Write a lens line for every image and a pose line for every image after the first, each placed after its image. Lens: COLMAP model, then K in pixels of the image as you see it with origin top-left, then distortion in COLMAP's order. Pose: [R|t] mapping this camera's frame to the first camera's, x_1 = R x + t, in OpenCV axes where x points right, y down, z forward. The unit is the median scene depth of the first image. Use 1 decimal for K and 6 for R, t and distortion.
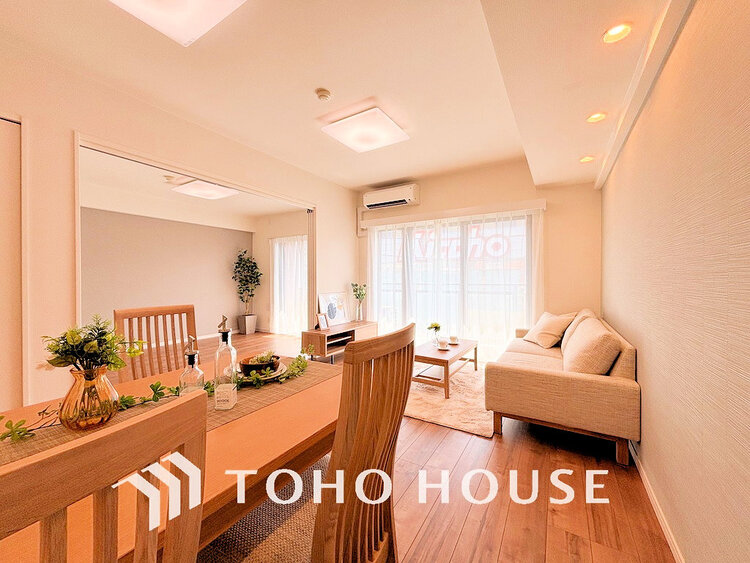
lens RADIAL K [[302.0, 0, 378.8], [0, 302.0, 282.0], [0, 0, 1]] dist [-0.000651, -0.000019]
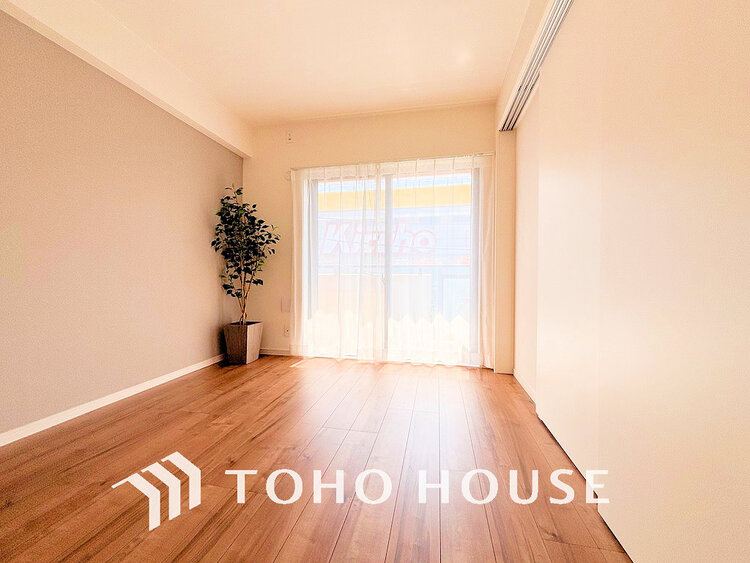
lens RADIAL K [[302.0, 0, 371.5], [0, 302.0, 281.5], [0, 0, 1]] dist [-0.000651, -0.000019]
pose [[0.946944, -0.001139, 0.321398, -0.397545], [0.000901, 0.999999, 0.000890, 0.043751], [-0.321399, -0.000553, 0.946944, 0.478176]]
